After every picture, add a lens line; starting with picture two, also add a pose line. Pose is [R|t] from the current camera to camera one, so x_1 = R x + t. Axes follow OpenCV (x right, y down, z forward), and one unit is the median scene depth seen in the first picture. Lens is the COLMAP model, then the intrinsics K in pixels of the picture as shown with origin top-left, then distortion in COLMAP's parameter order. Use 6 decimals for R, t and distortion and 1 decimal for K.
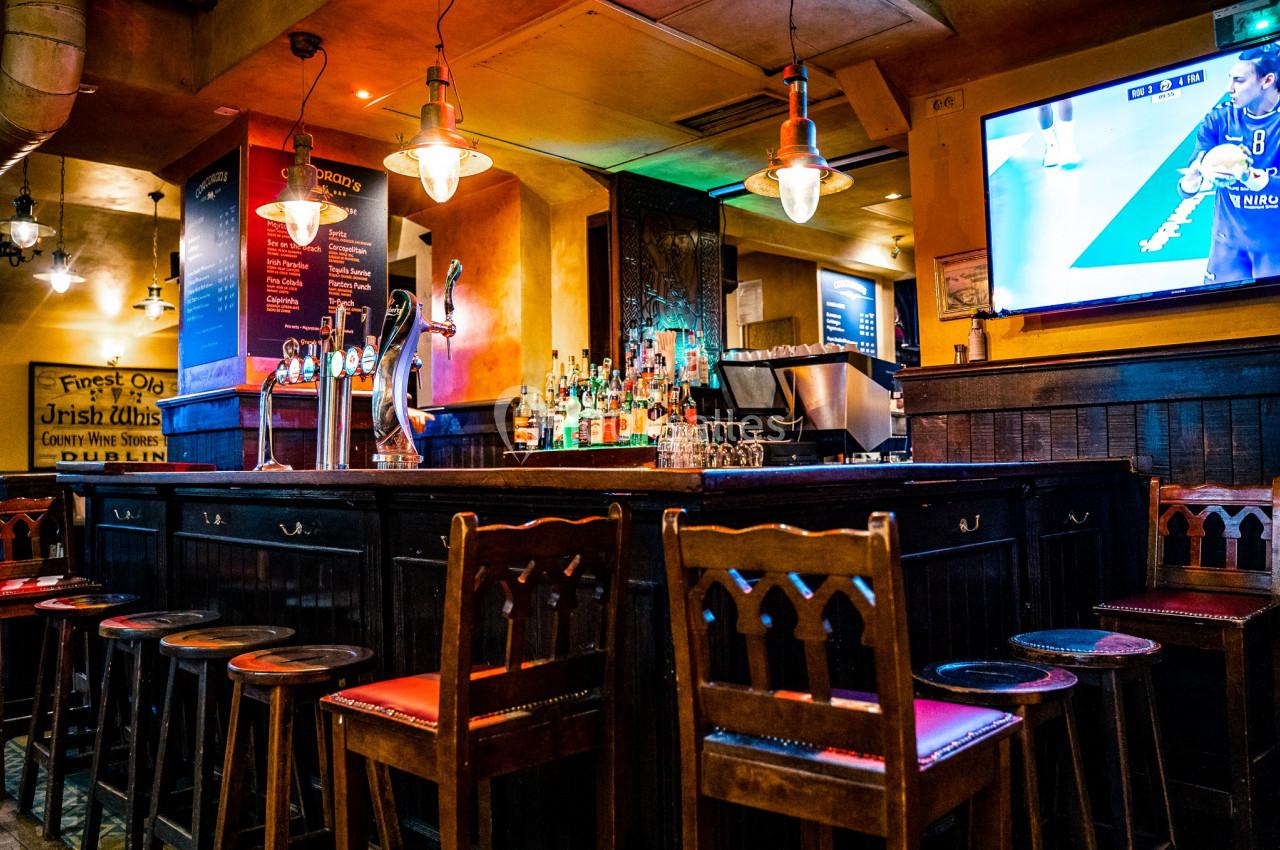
lens RADIAL K [[1035.3, 0, 640.0], [0, 1035.3, 425.0], [0, 0, 1]] dist [-0.144252, 0.143756]
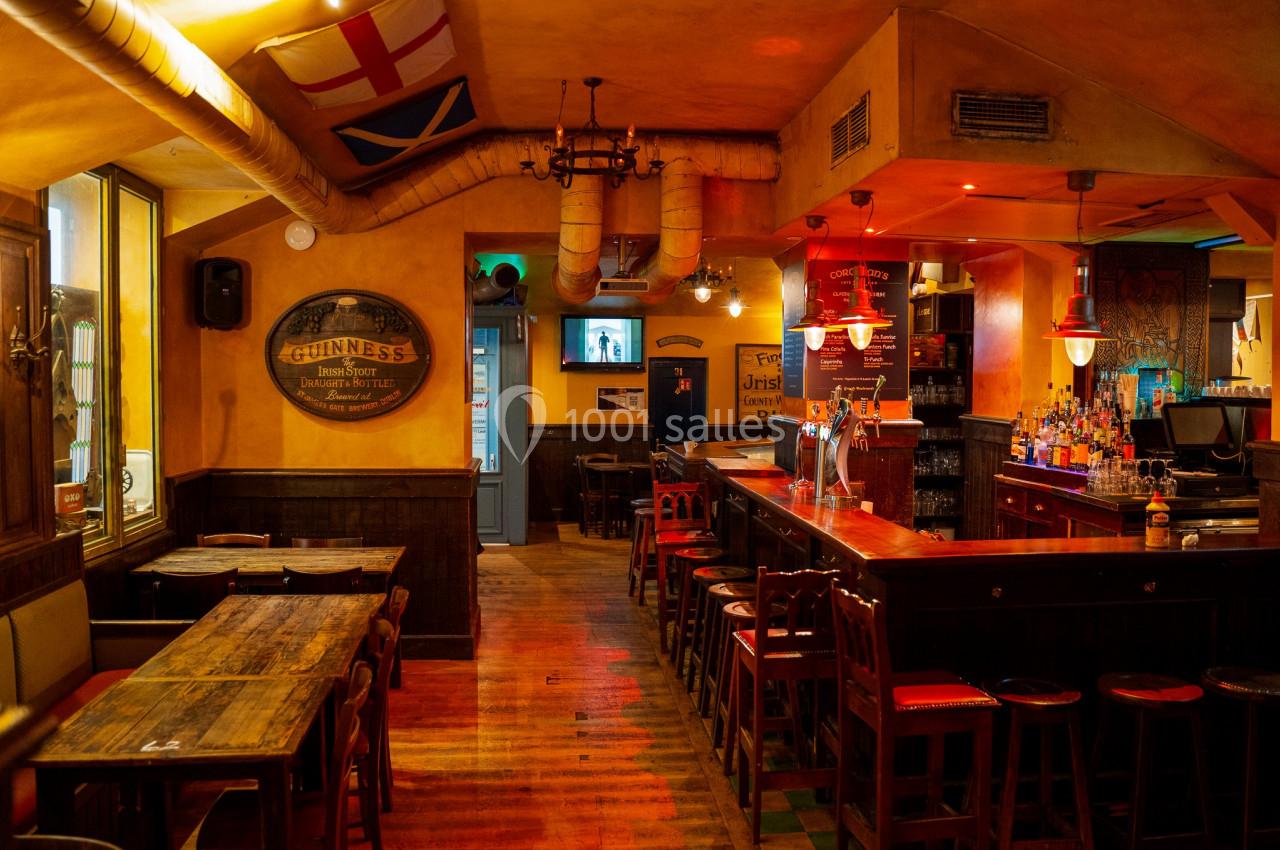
lens RADIAL K [[1035.3, 0, 640.0], [0, 1035.3, 425.0], [0, 0, 1]] dist [-0.144252, 0.143756]
pose [[0.767333, 0.050443, -0.639261, 0.350970], [0.008126, 0.996056, 0.088350, -0.142512], [0.641197, -0.072988, 0.763898, -0.299928]]
